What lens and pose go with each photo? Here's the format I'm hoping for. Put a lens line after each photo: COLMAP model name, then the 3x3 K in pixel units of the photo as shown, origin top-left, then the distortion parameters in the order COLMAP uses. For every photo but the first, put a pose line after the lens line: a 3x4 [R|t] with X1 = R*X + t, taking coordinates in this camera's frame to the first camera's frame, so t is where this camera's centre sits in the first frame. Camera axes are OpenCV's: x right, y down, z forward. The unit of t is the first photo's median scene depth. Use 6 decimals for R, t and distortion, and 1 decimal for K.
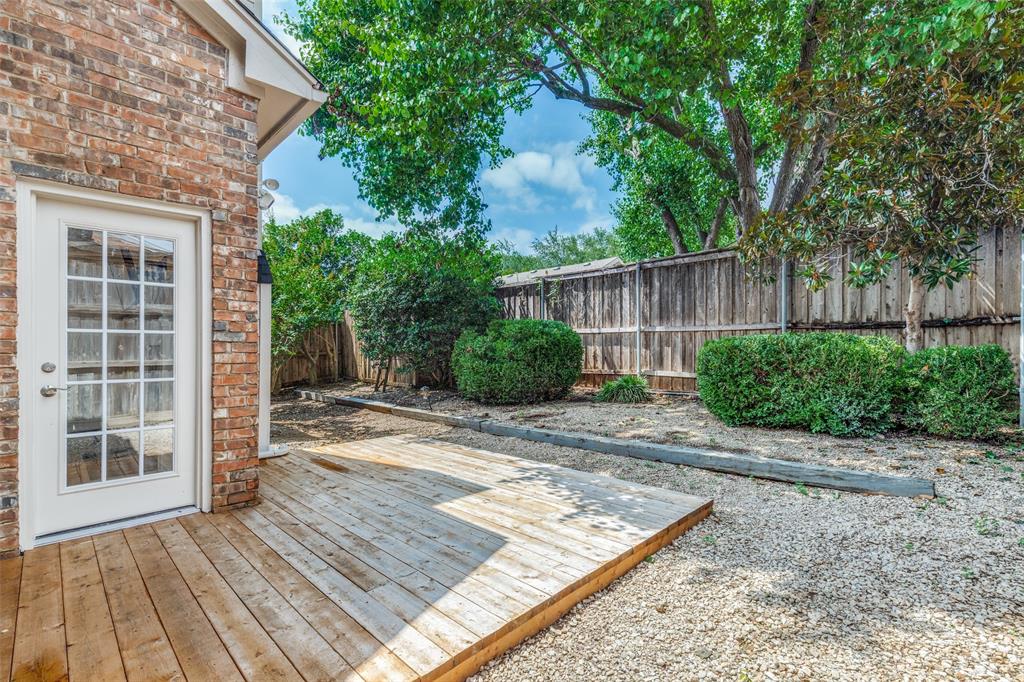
lens RADIAL K [[465.8, 0, 514.5], [0, 465.8, 346.7], [0, 0, 1]] dist [0.010595, -0.000243]
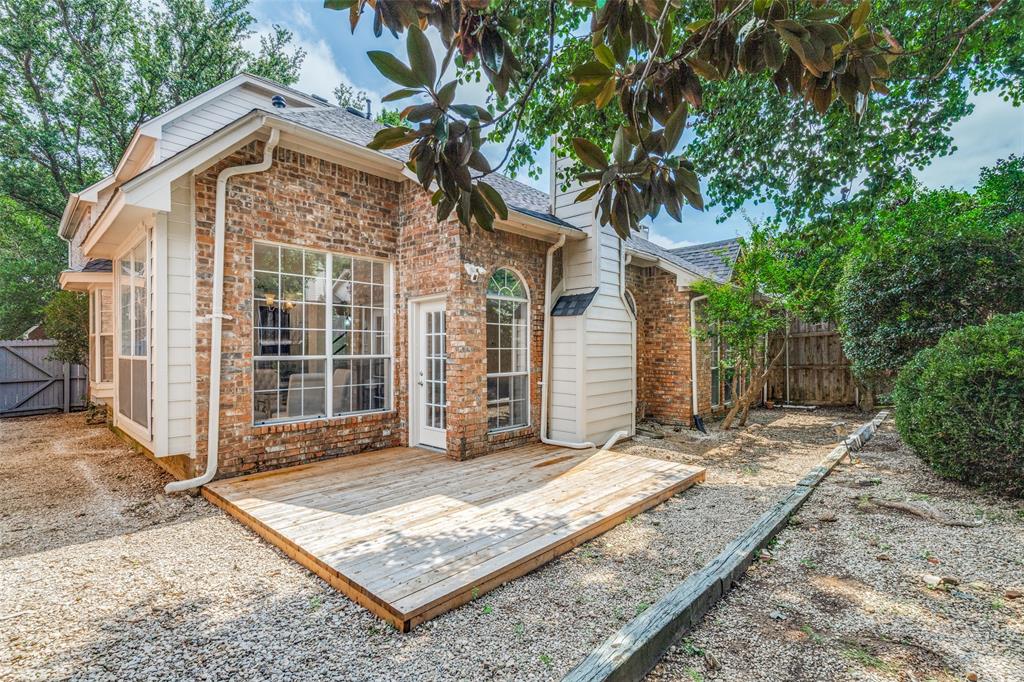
lens RADIAL K [[465.8, 0, 517.7], [0, 465.8, 346.6], [0, 0, 1]] dist [0.010595, -0.000243]
pose [[0.039855, -0.002900, -0.999201, 1.170504], [0.009377, 0.999953, -0.002528, -0.070625], [0.999161, -0.009269, 0.039881, 1.183387]]
